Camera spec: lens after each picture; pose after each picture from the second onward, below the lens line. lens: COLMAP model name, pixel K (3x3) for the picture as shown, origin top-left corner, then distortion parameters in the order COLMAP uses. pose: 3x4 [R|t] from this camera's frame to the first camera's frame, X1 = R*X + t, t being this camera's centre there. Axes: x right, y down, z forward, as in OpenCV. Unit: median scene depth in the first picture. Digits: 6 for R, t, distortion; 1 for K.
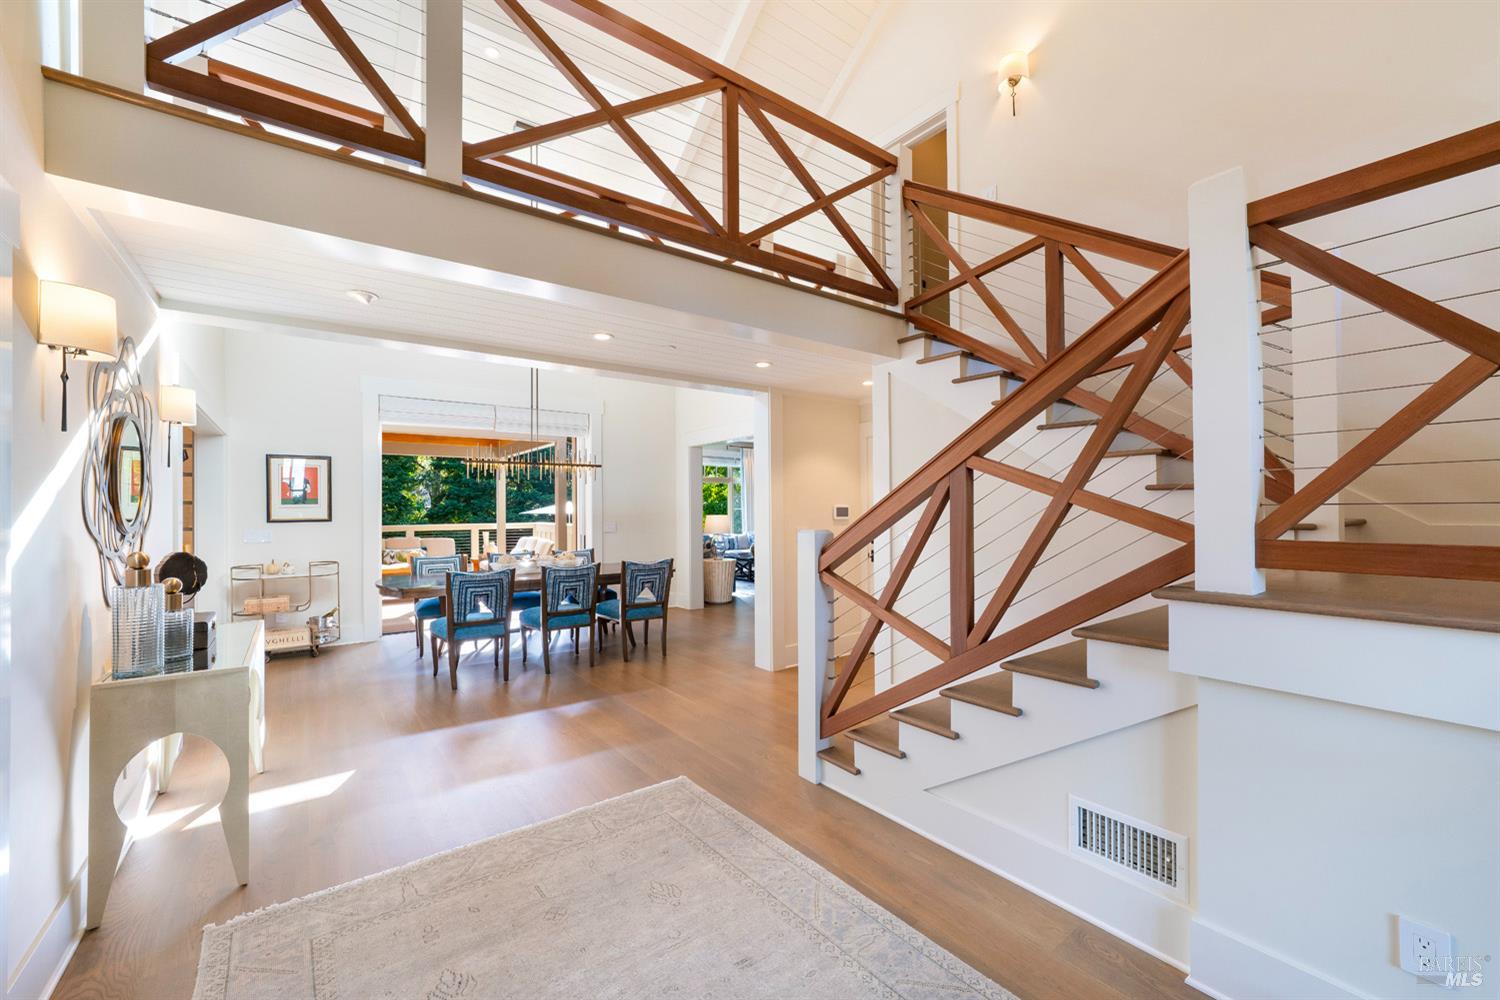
lens RADIAL K [[594.0, 0, 743.3], [0, 594.0, 504.3], [0, 0, 1]] dist [-0.009374, 0.002587]
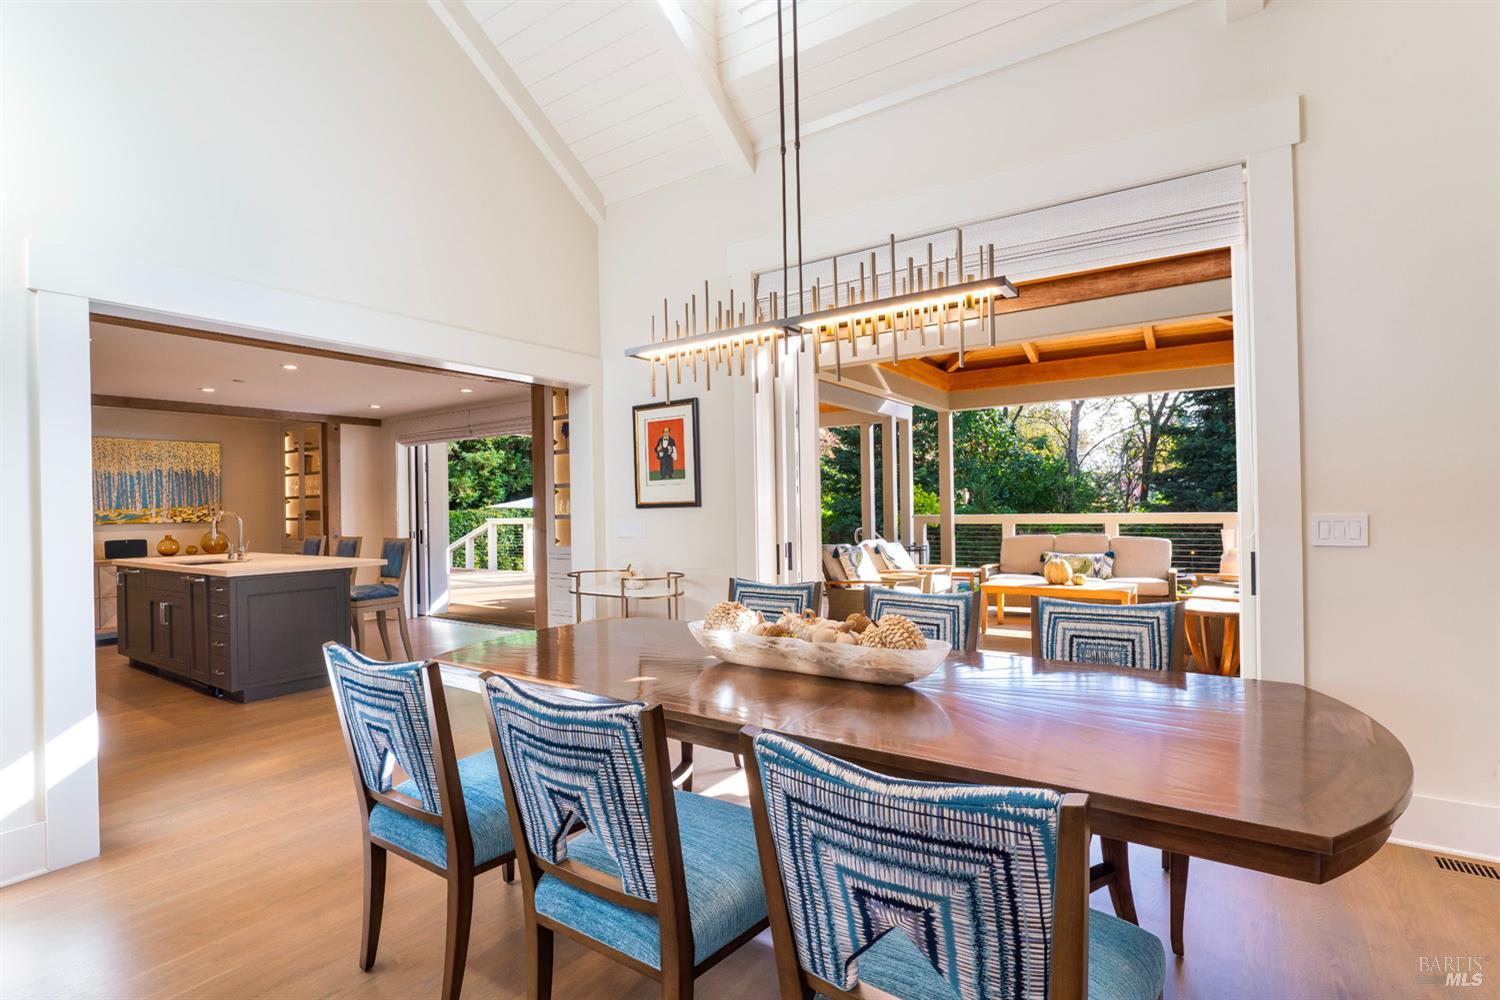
lens RADIAL K [[705.2, 0, 755.5], [0, 705.2, 503.2], [0, 0, 1]] dist [-0.004405, 0.000591]
pose [[0.339156, -0.000896, -0.940730, 0.000012], [0.022019, 0.999733, 0.006986, 0.026957], [0.940473, -0.023084, 0.339085, 0.988949]]
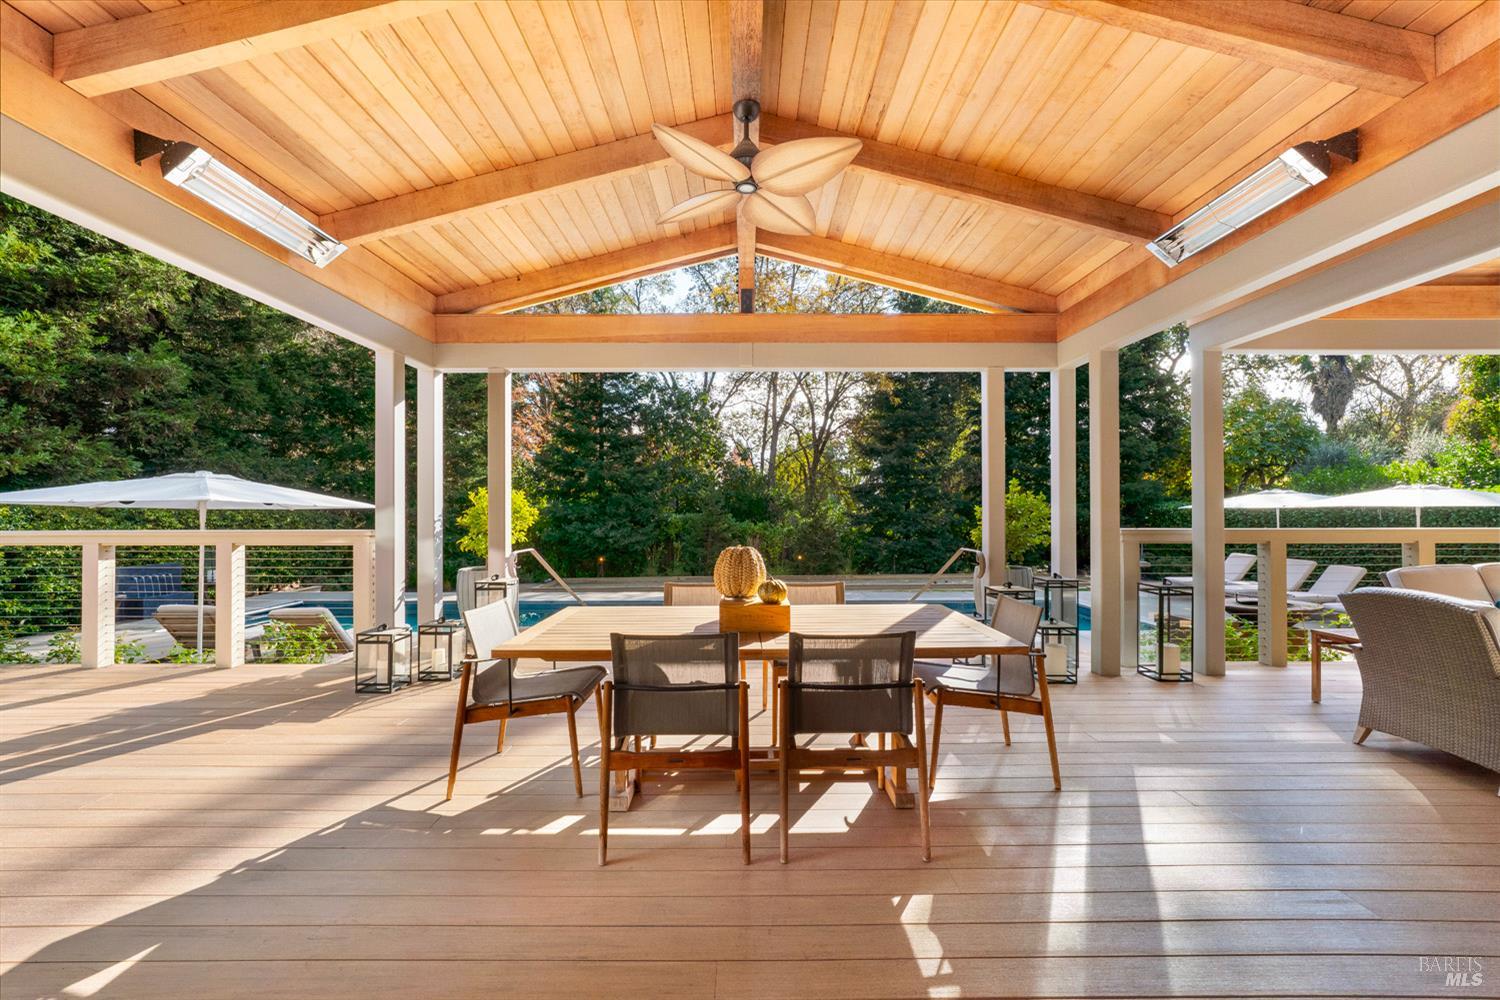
lens RADIAL K [[616.6, 0, 759.2], [0, 616.6, 502.2], [0, 0, 1]] dist [-0.017470, -0.000303]
pose [[0.804190, 0.000310, -0.594373, -1.690406], [-0.000453, 1.000000, -0.000092, 0.041542], [0.594373, 0.000343, 0.804190, 0.933790]]
